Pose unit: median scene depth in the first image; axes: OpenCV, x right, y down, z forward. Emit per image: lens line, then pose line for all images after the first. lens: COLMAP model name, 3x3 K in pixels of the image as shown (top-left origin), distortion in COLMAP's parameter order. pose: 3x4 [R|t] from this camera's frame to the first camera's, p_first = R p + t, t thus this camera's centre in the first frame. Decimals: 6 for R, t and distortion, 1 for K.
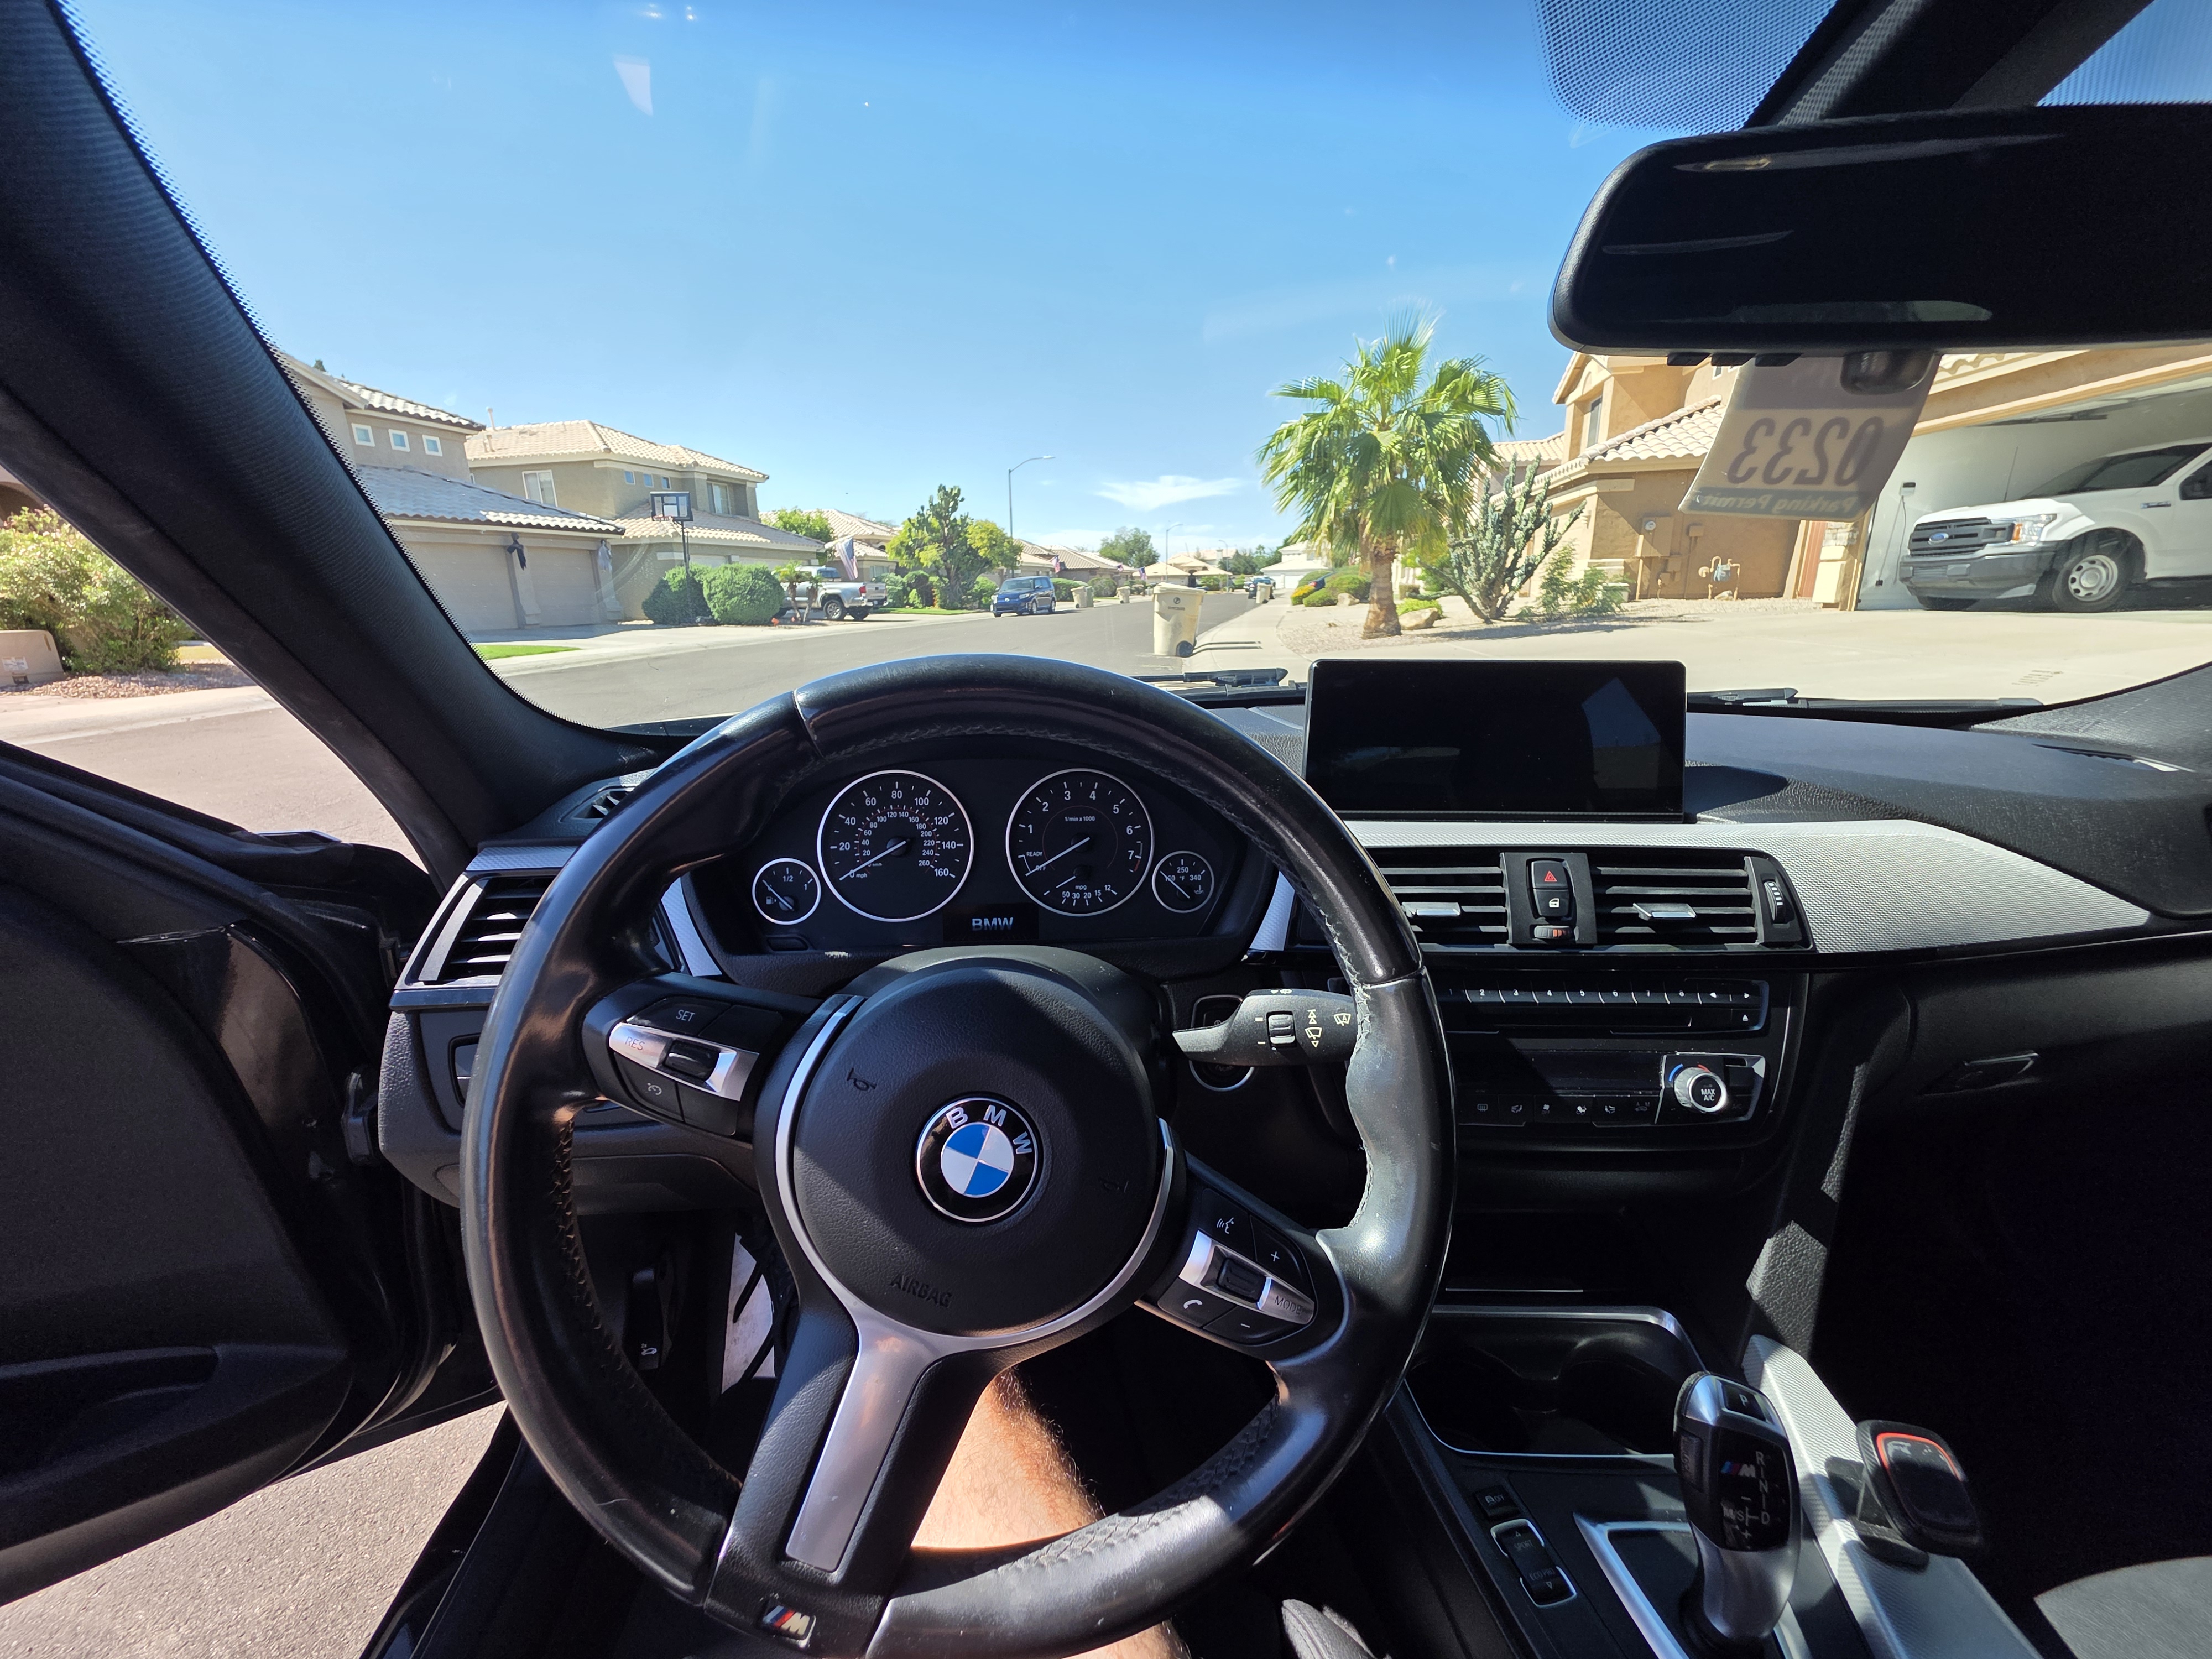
lens RADIAL K [[893.5, 0, 1106.0], [0, 893.5, 829.5], [0, 0, 1]] dist [-0.009445, 0.014054]
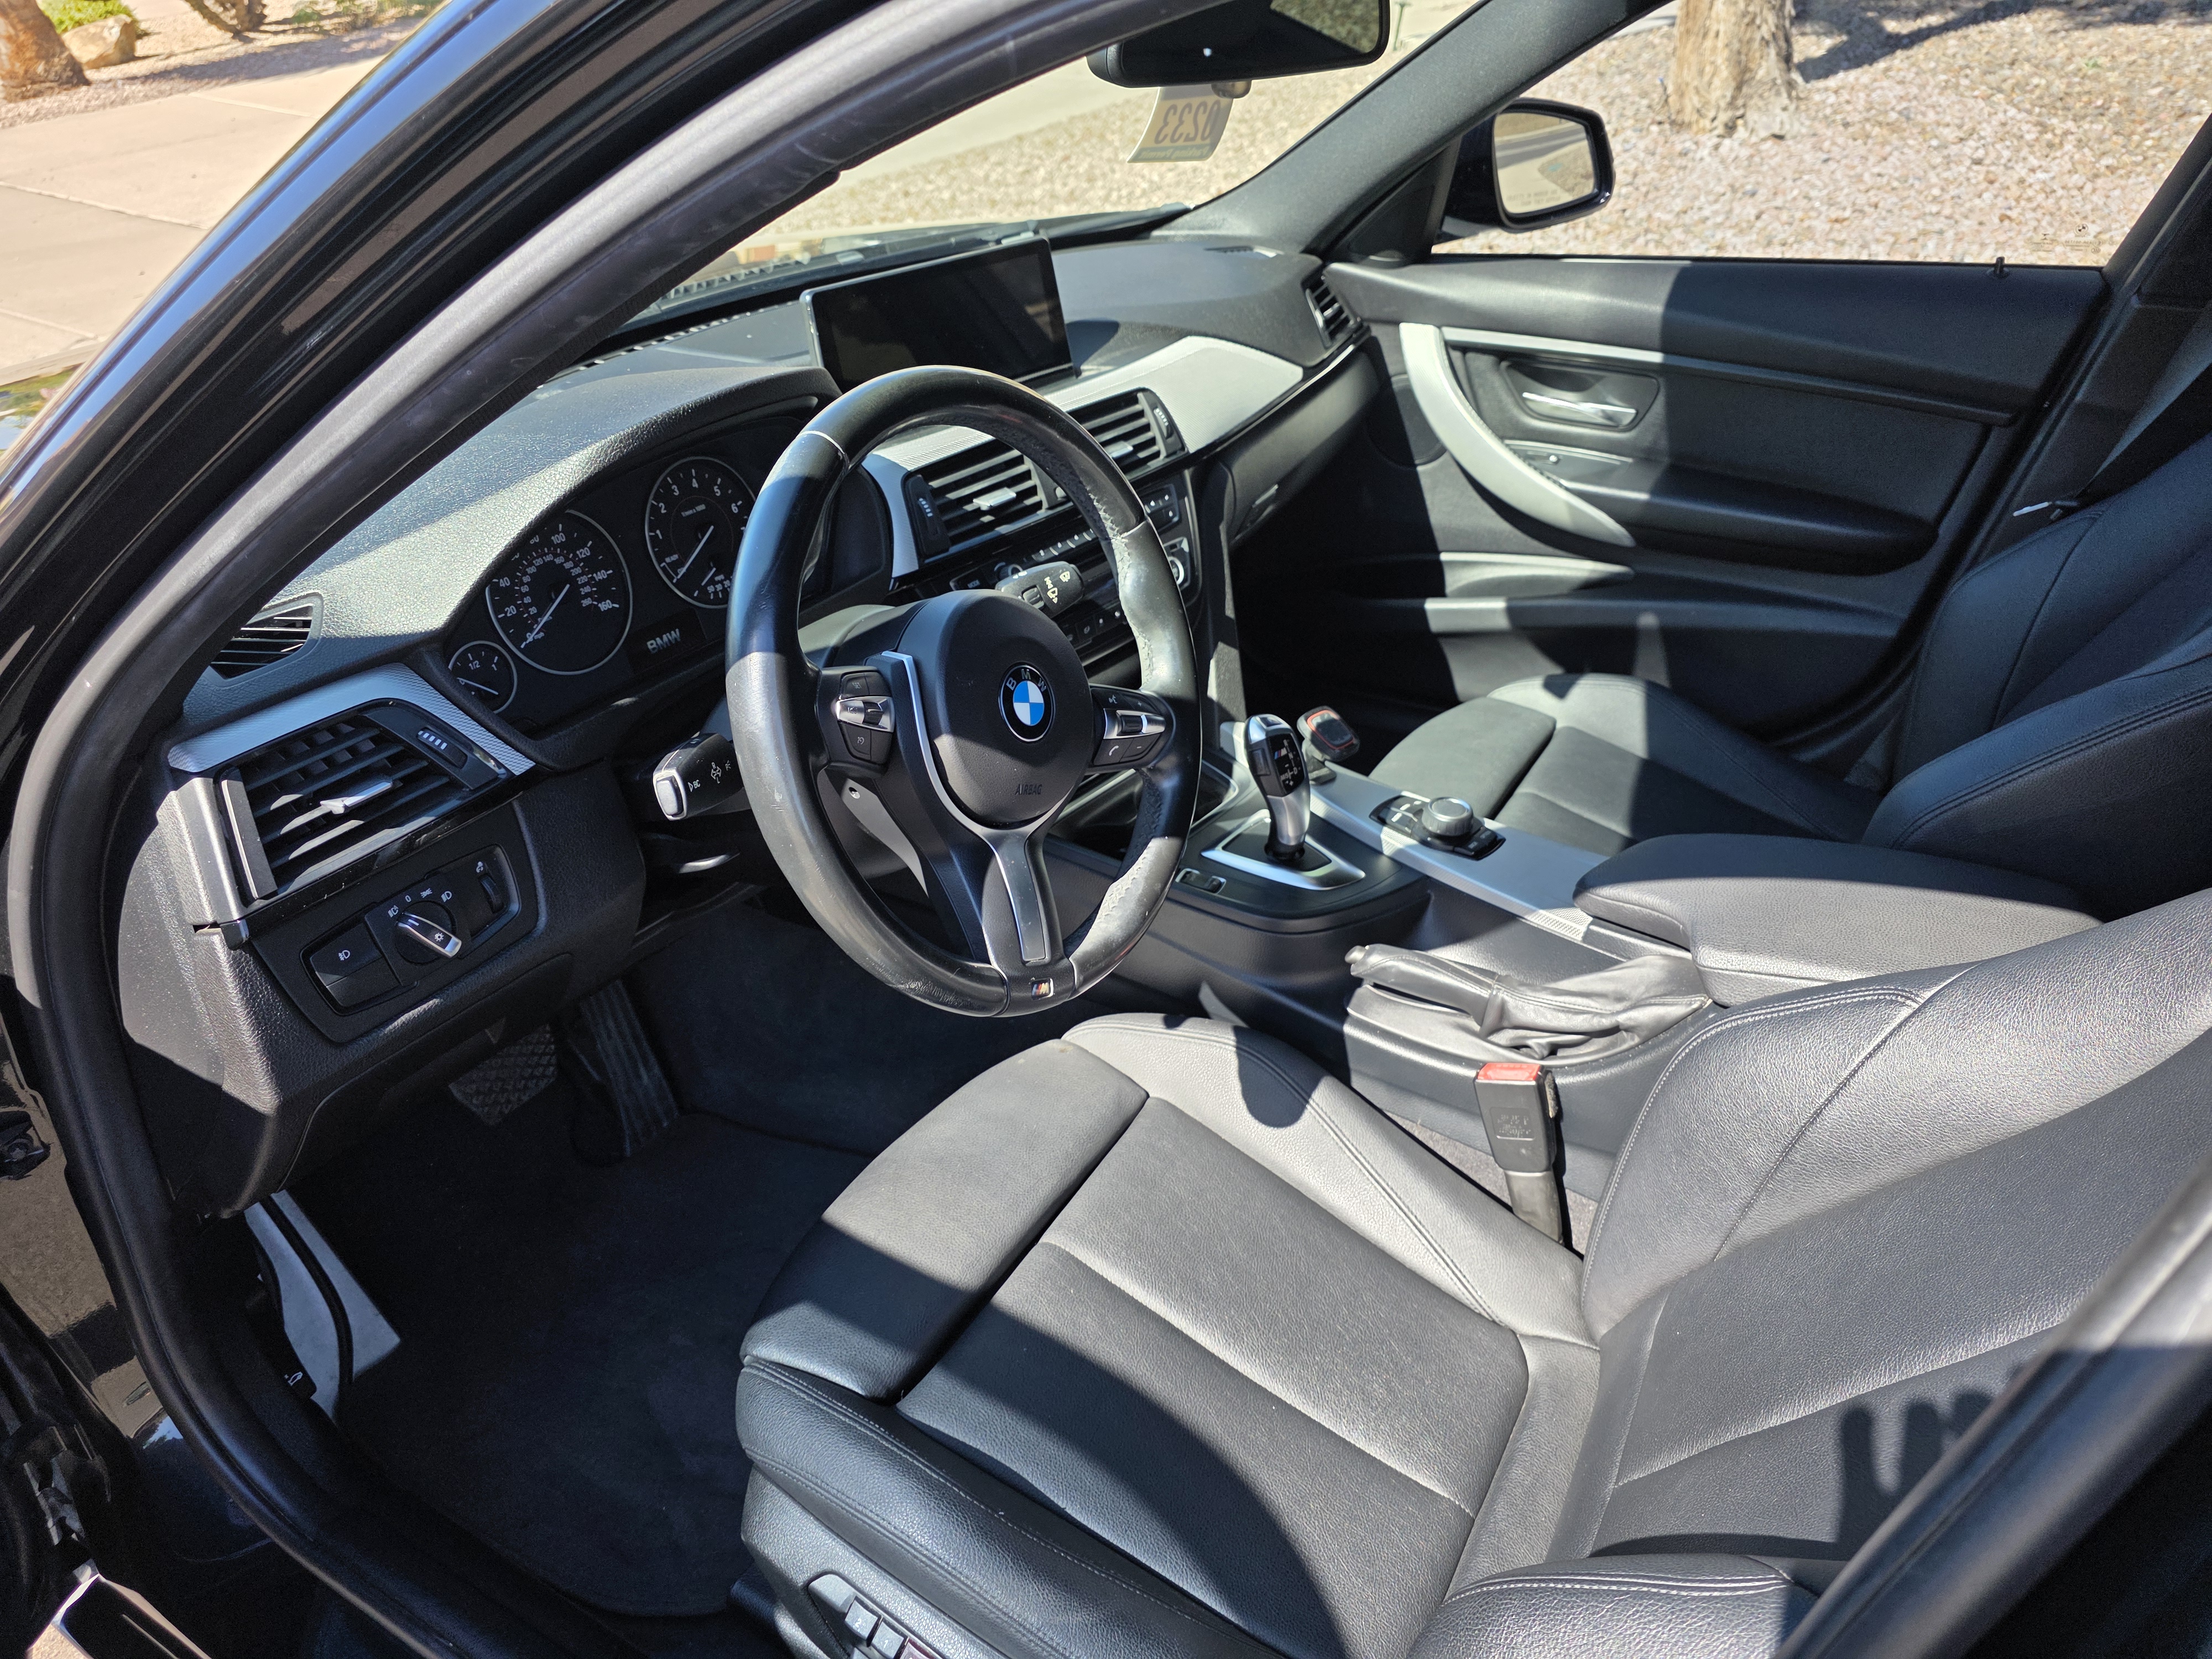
lens RADIAL K [[1426.9, 0, 1106.0], [0, 1426.9, 829.5], [0, 0, 1]] dist [0.022509, -0.000683]
pose [[0.638190, -0.424757, 0.642102, -1.292428], [0.235295, 0.901734, 0.362645, -0.229681], [-0.733042, -0.080353, 0.675421, -0.608276]]
